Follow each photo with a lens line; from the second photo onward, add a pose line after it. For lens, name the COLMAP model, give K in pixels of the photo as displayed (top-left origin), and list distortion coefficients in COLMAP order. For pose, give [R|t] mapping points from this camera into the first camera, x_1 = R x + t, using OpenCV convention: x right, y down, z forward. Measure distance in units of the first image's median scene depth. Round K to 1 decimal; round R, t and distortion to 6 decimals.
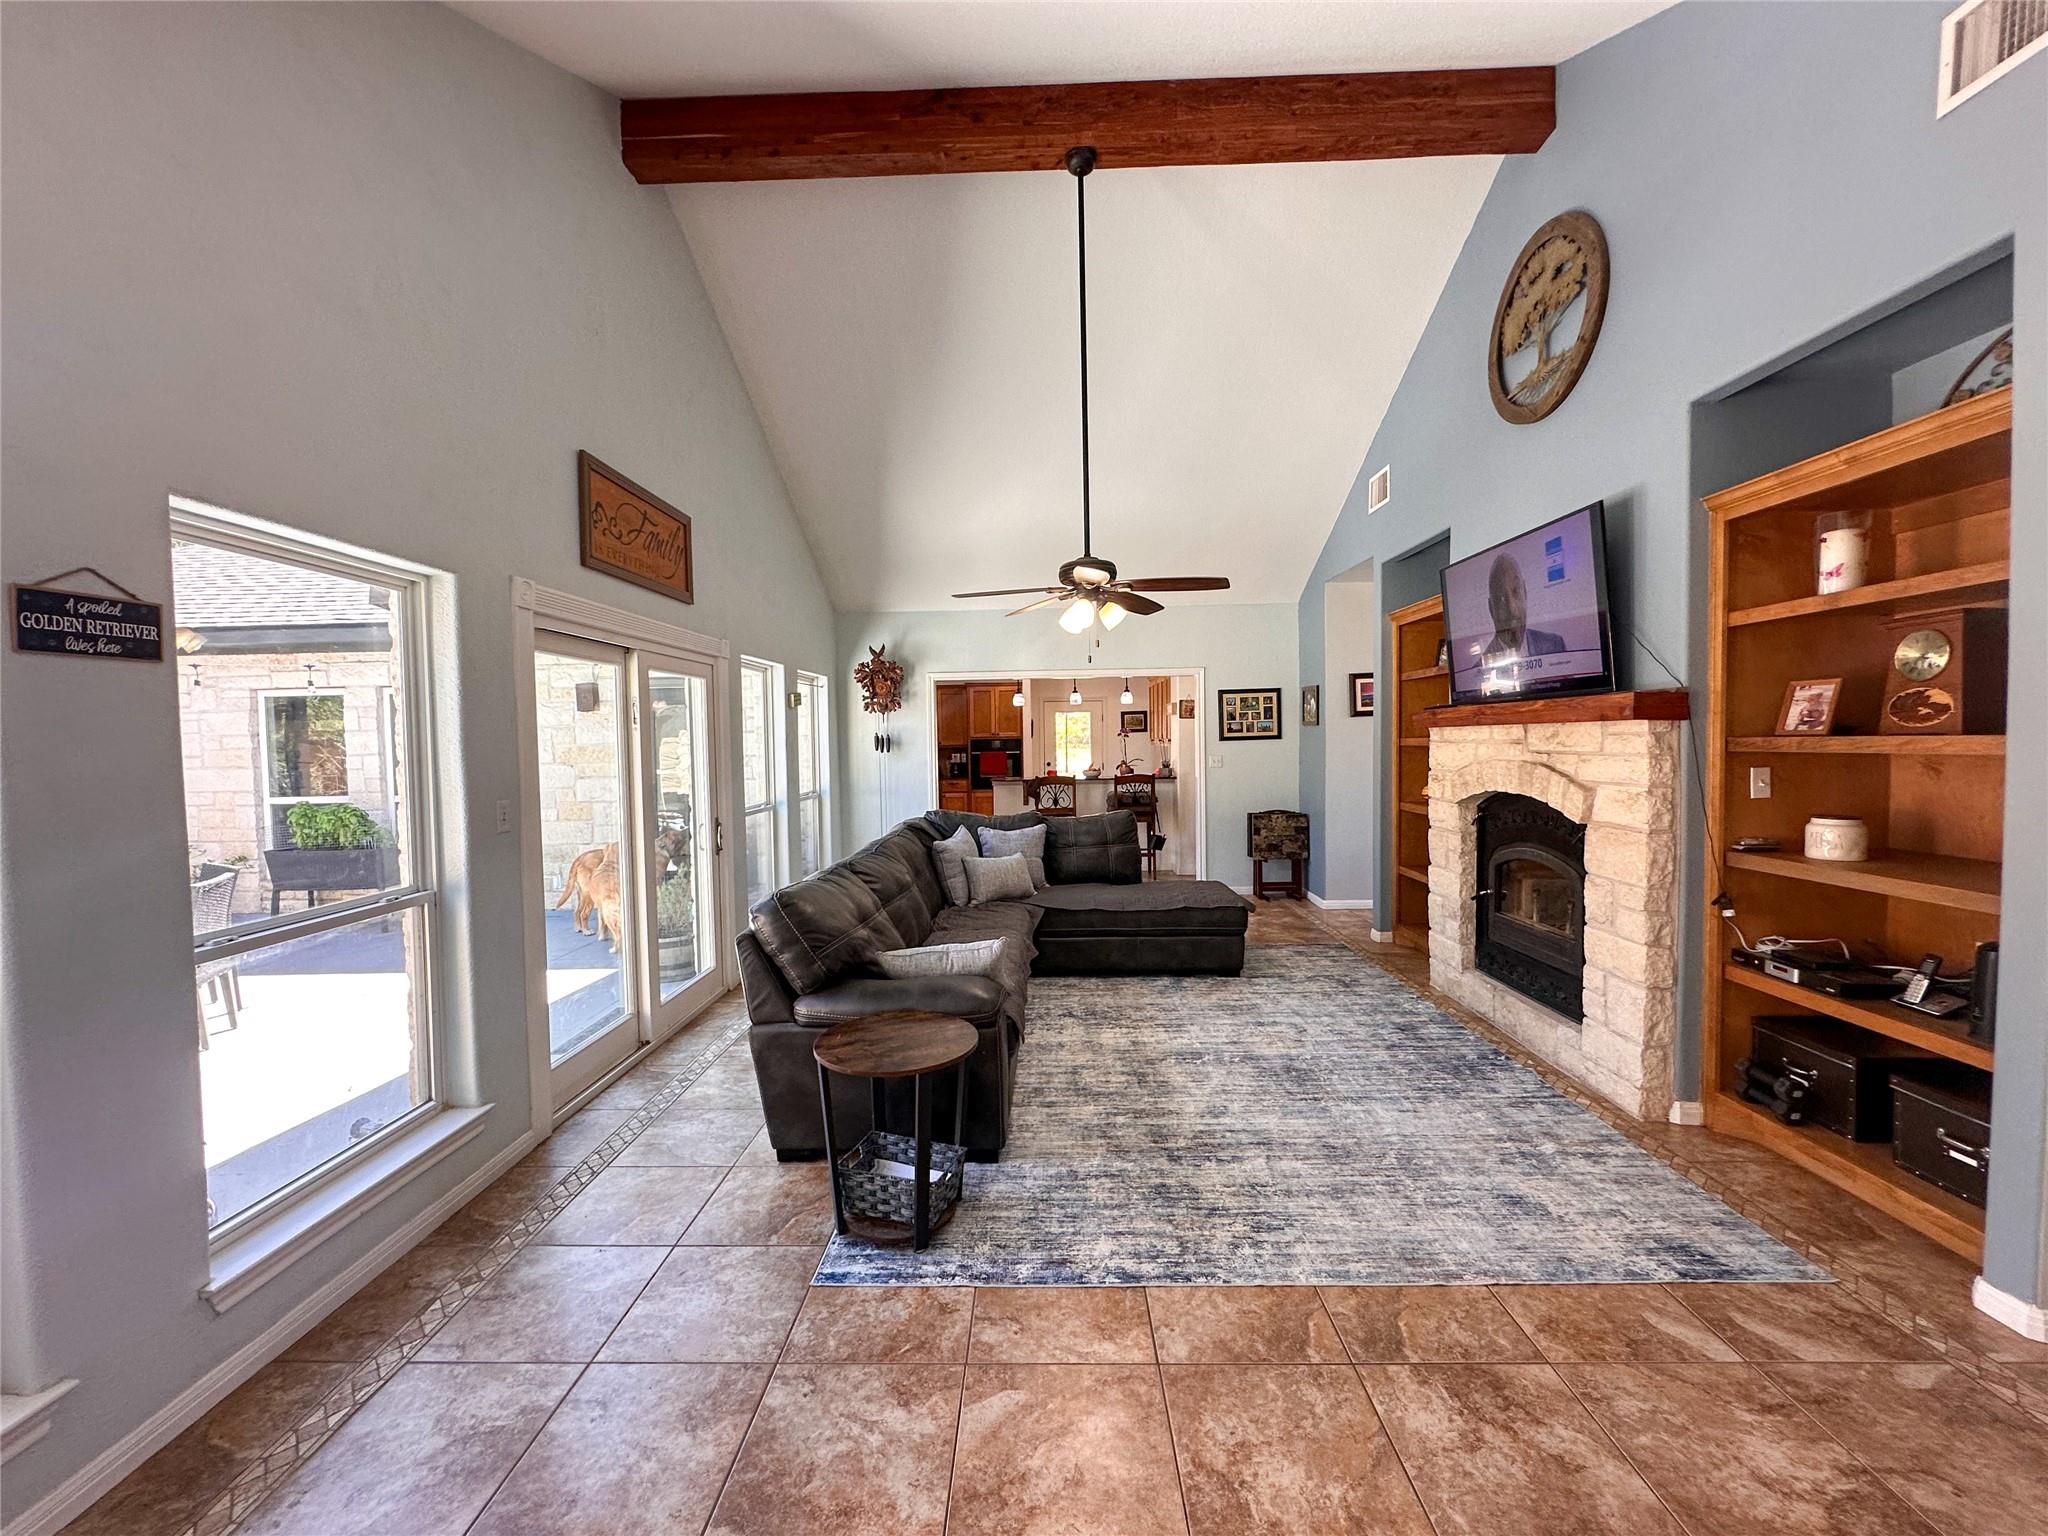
lens RADIAL K [[815.1, 0, 1021.1], [0, 815.1, 768.7], [0, 0, 1]] dist [-0.005466, 0.000590]
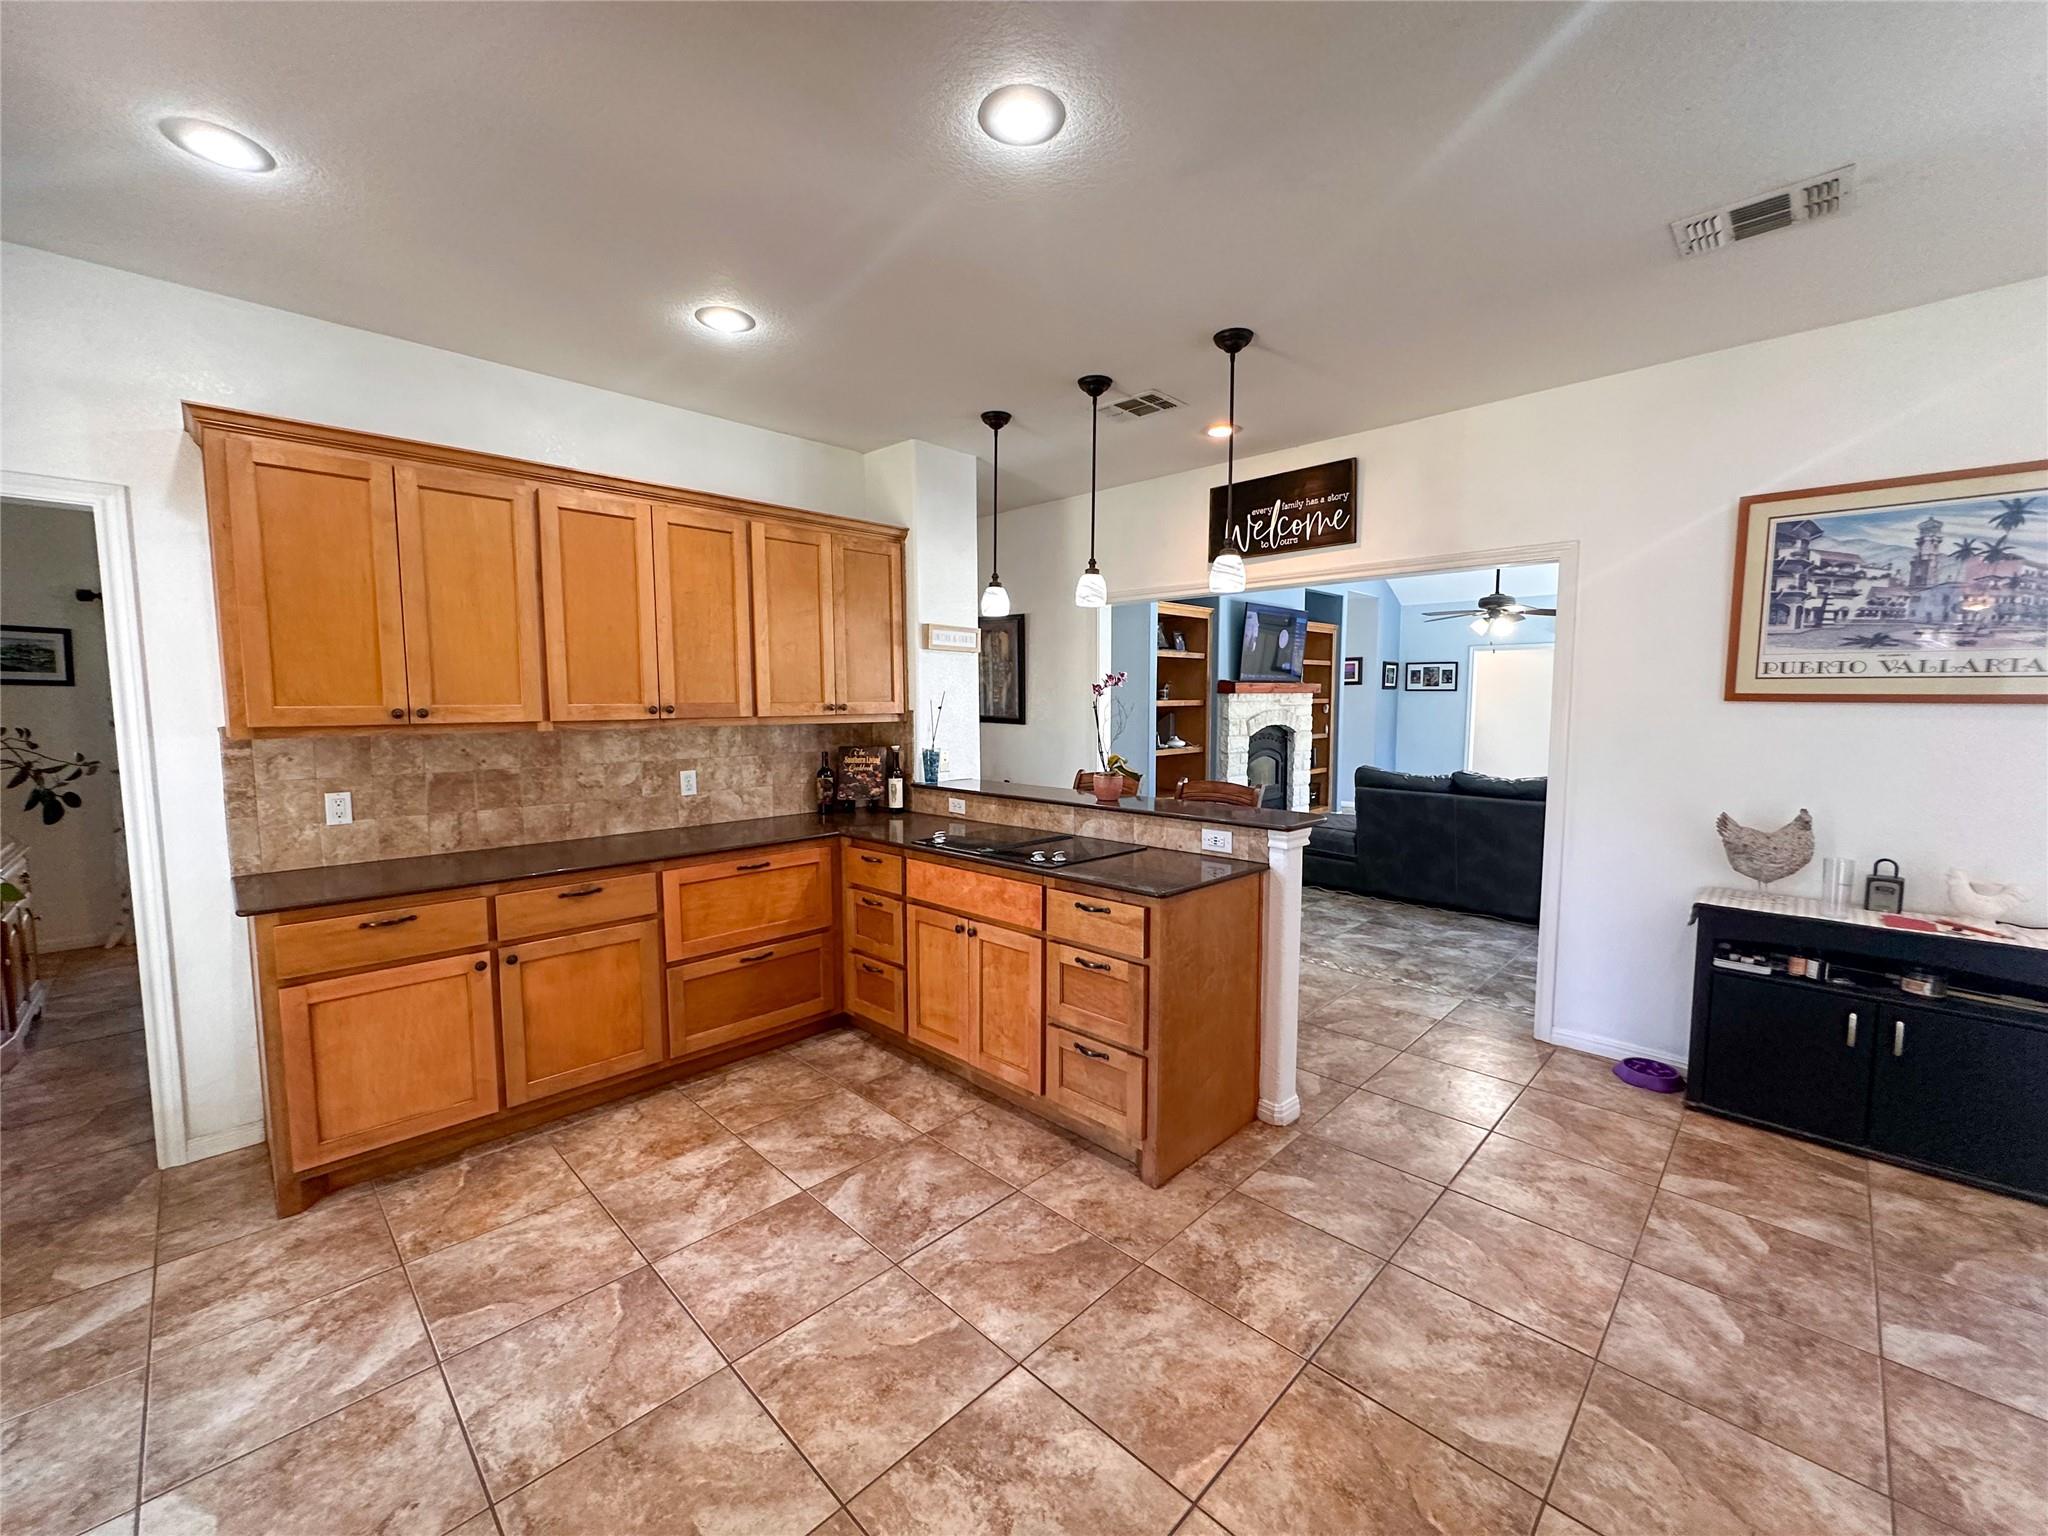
lens RADIAL K [[815.1, 0, 1021.5], [0, 815.1, 764.9], [0, 0, 1]] dist [-0.005466, 0.000590]
pose [[-0.729174, -0.041843, 0.683048, -0.383916], [0.037395, 0.994201, 0.100824, -0.106852], [-0.683306, 0.099061, -0.723381, 3.002307]]
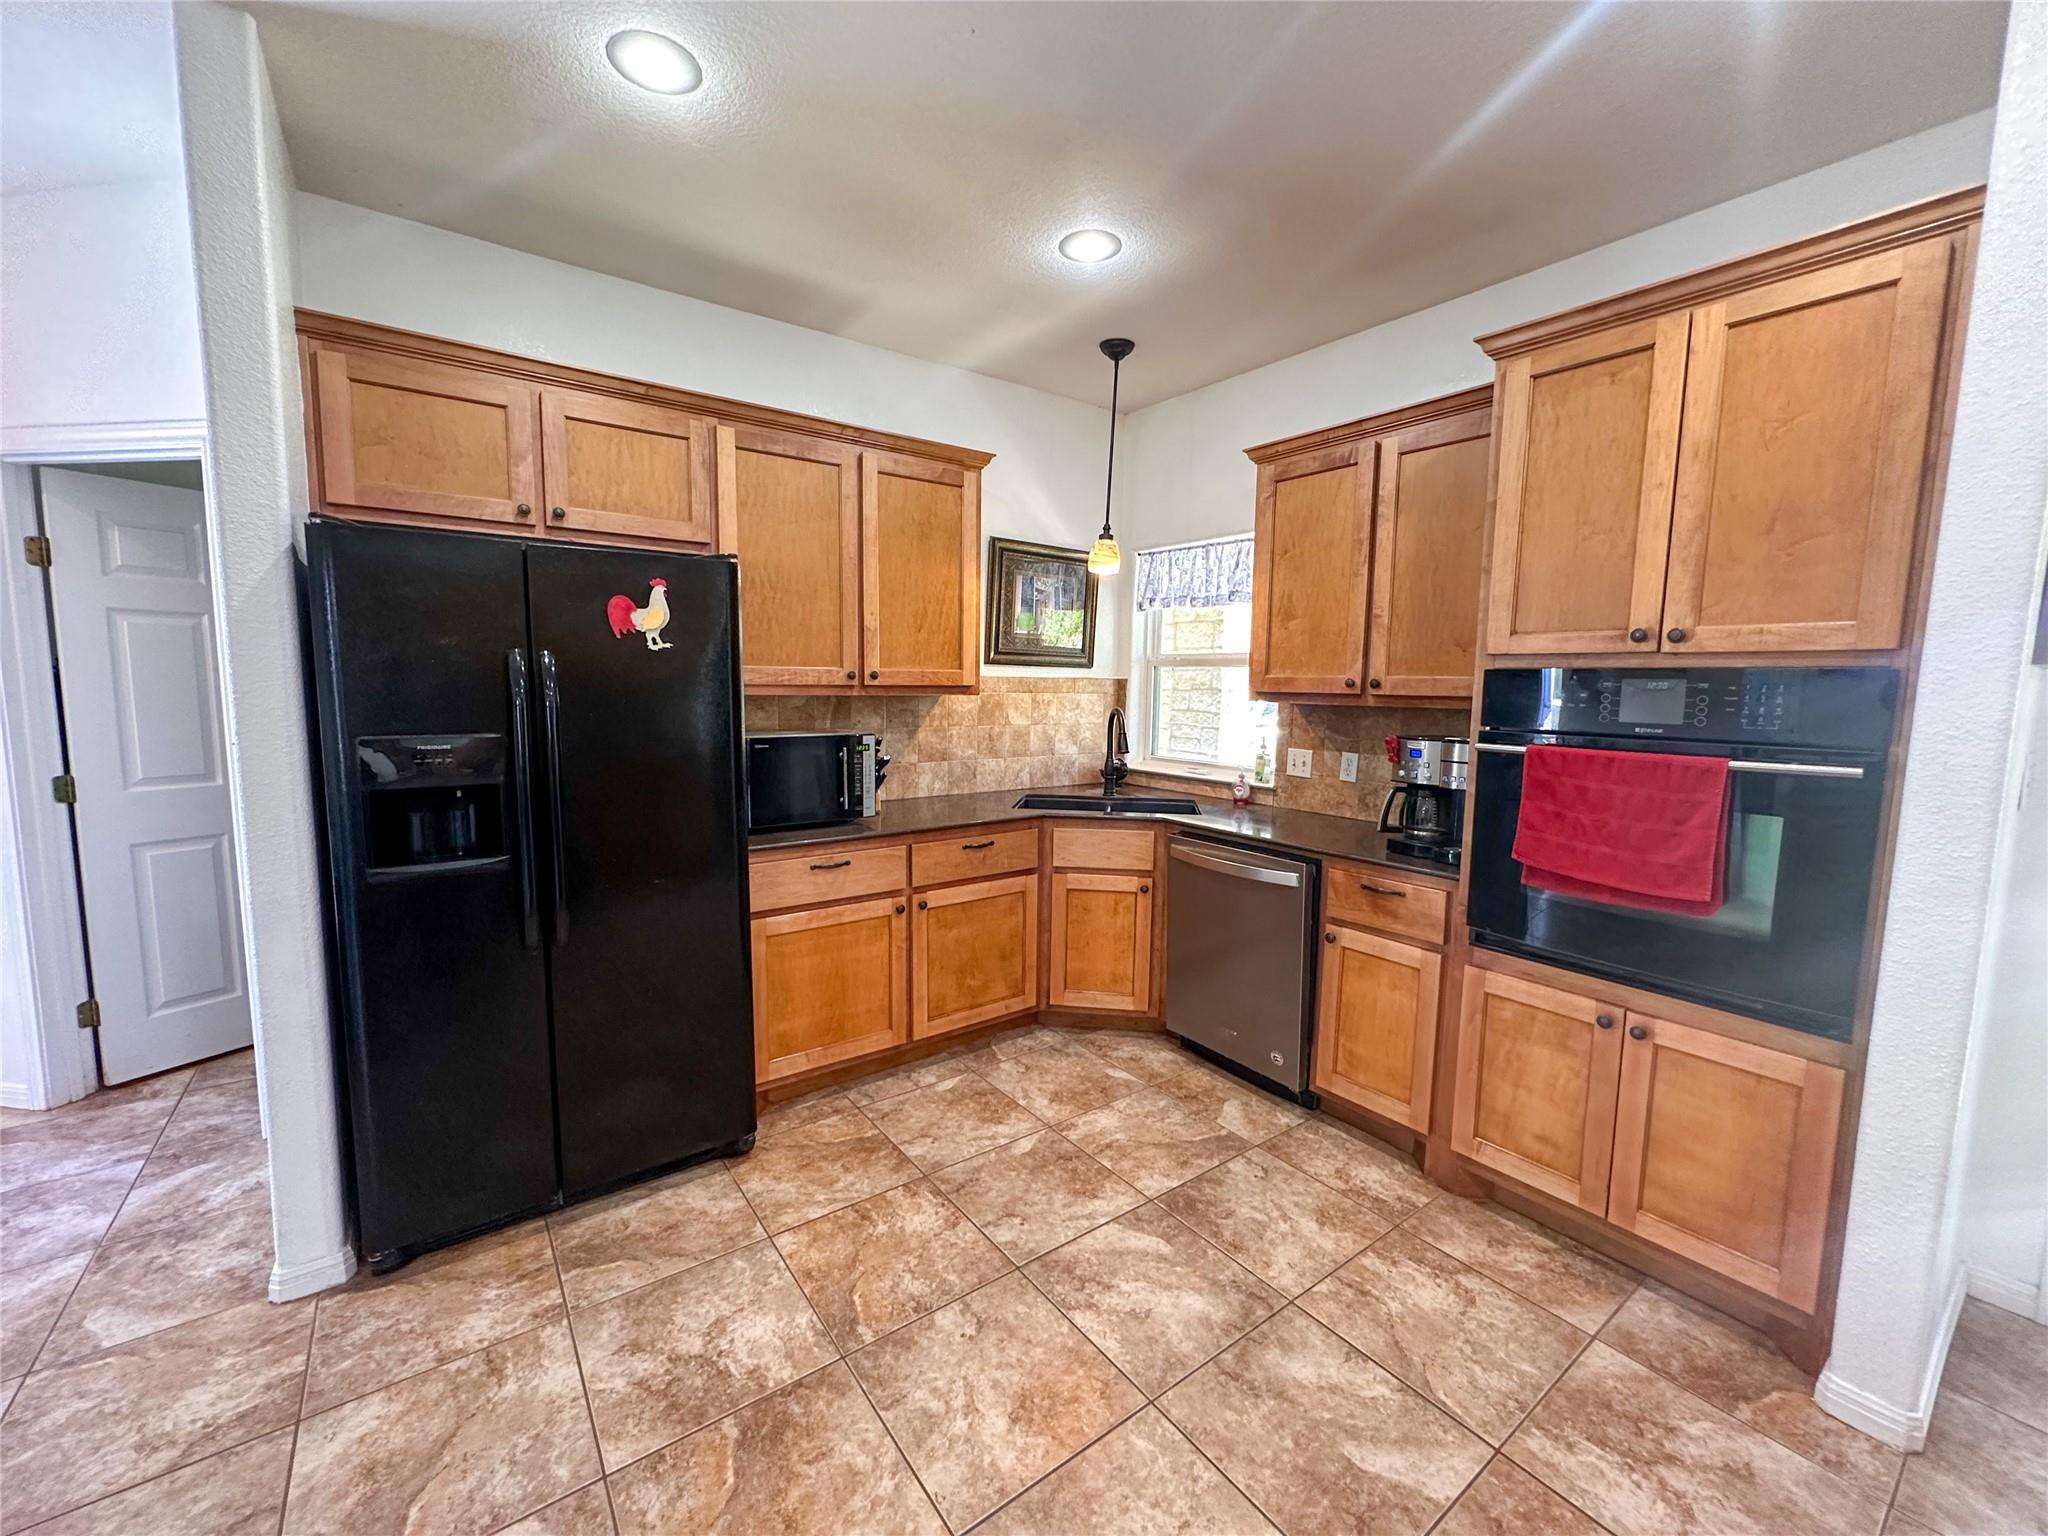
lens RADIAL K [[815.1, 0, 1024.9], [0, 815.1, 767.8], [0, 0, 1]] dist [-0.005466, 0.000590]
pose [[0.618423, 0.109211, -0.778220, 0.046384], [-0.058312, 0.993943, 0.093146, -0.080241], [0.783679, -0.012224, 0.621045, 2.536335]]
